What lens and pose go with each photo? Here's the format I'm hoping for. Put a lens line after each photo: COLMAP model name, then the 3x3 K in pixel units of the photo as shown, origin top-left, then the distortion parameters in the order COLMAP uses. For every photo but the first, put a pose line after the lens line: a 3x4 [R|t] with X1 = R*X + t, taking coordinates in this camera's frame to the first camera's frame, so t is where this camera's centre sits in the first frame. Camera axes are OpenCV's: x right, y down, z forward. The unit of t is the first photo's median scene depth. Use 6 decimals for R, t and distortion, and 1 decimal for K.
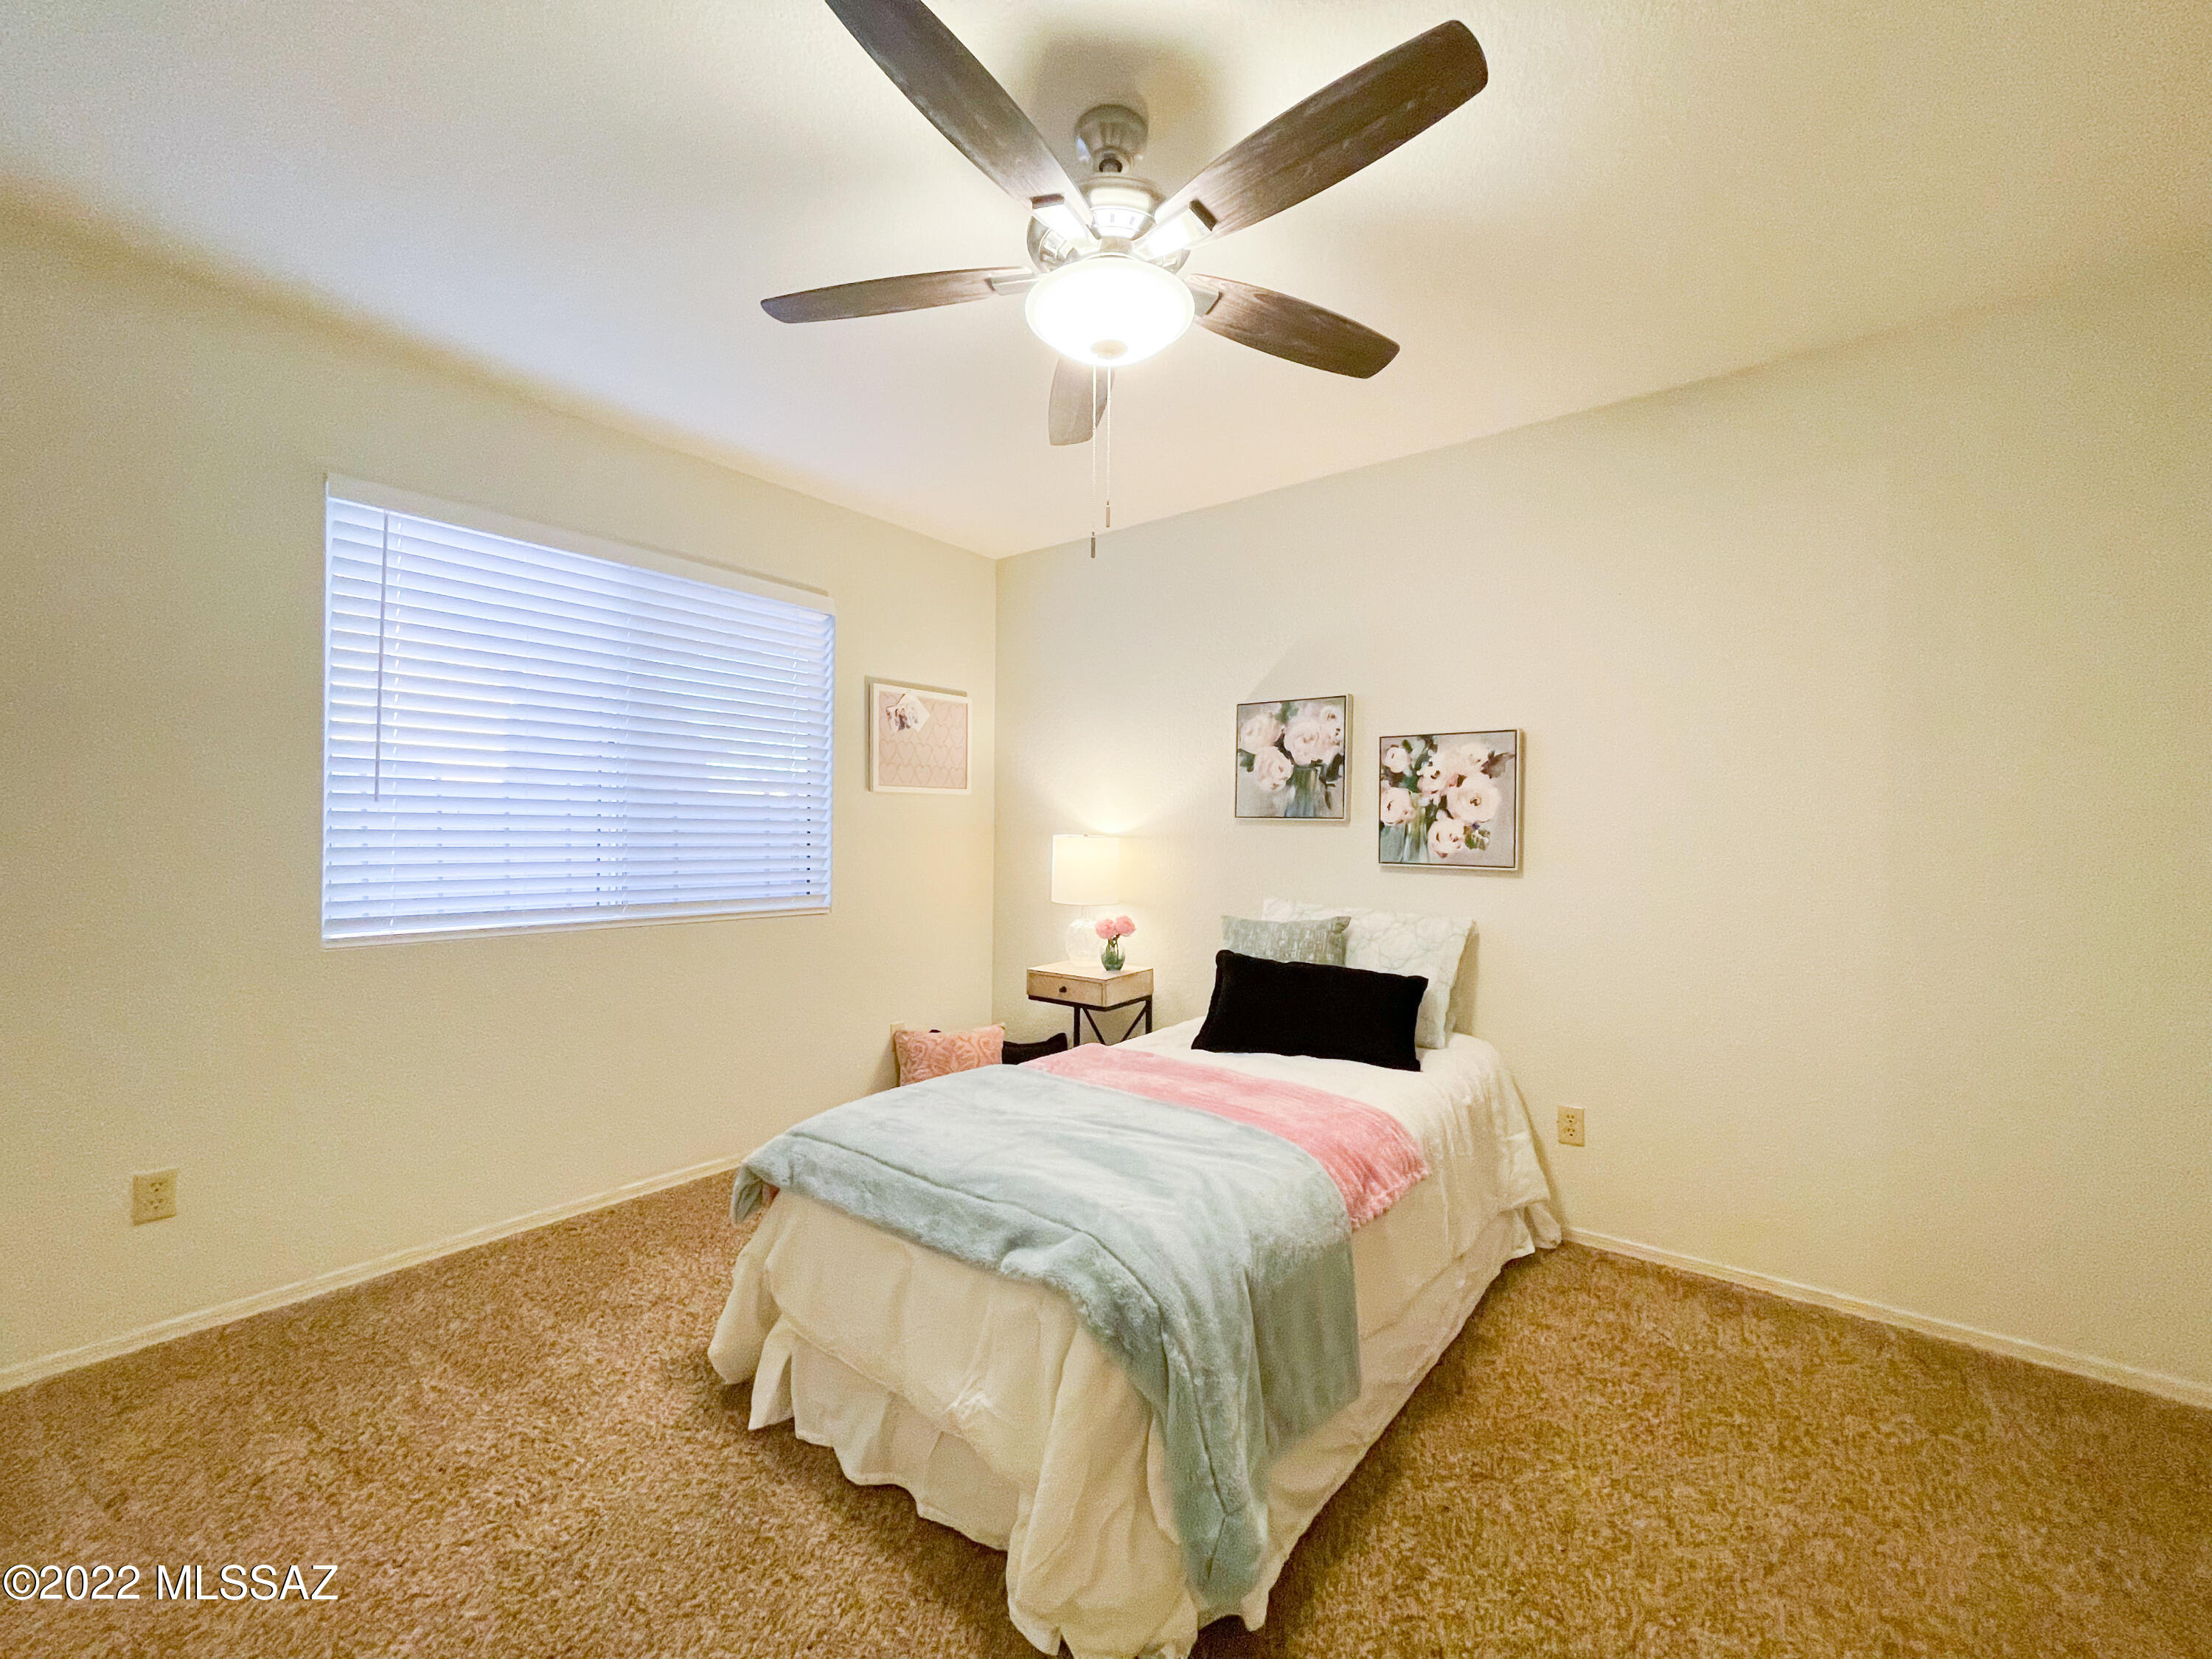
lens RADIAL K [[898.1, 0, 1106.0], [0, 898.1, 829.5], [0, 0, 1]] dist [0.021143, 0.000012]
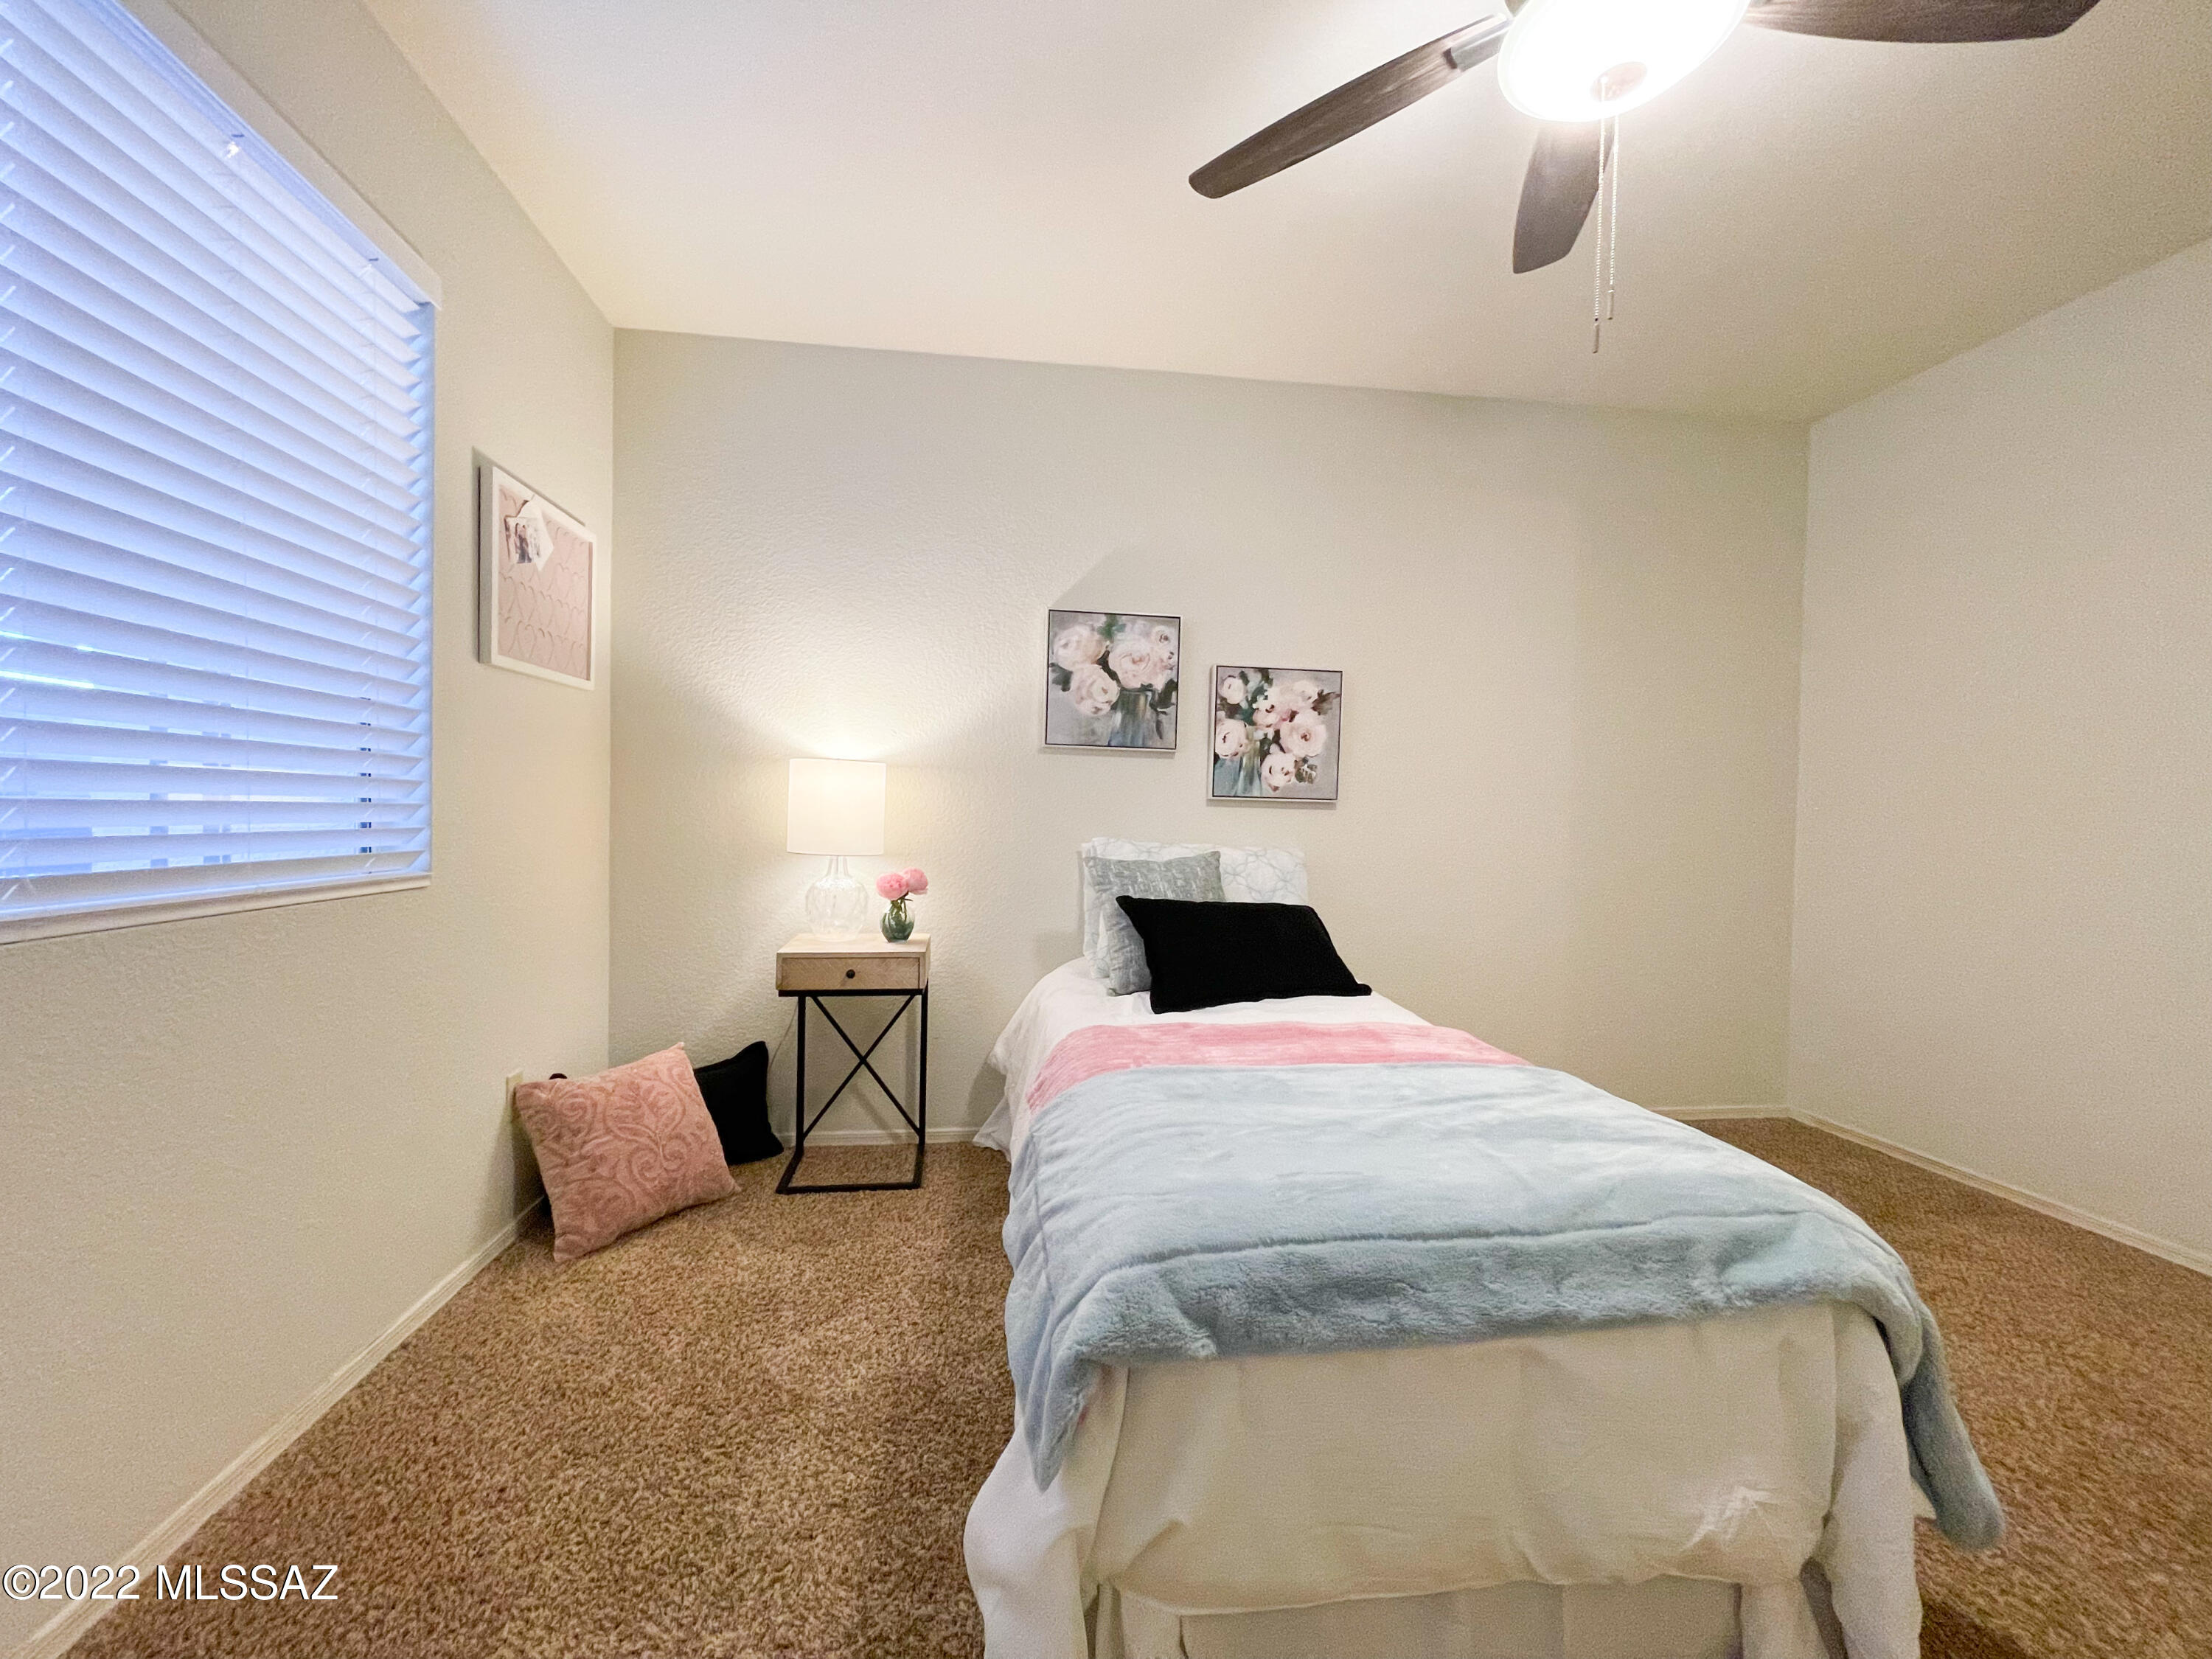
lens RADIAL K [[888.8, 0, 1106.0], [0, 888.8, 829.5], [0, 0, 1]] dist [-0.000494, -0.000330]
pose [[0.701051, -0.012881, 0.712995, -0.458280], [-0.013016, 0.999439, 0.030854, 0.044572], [-0.712992, -0.030910, 0.700490, 0.414212]]
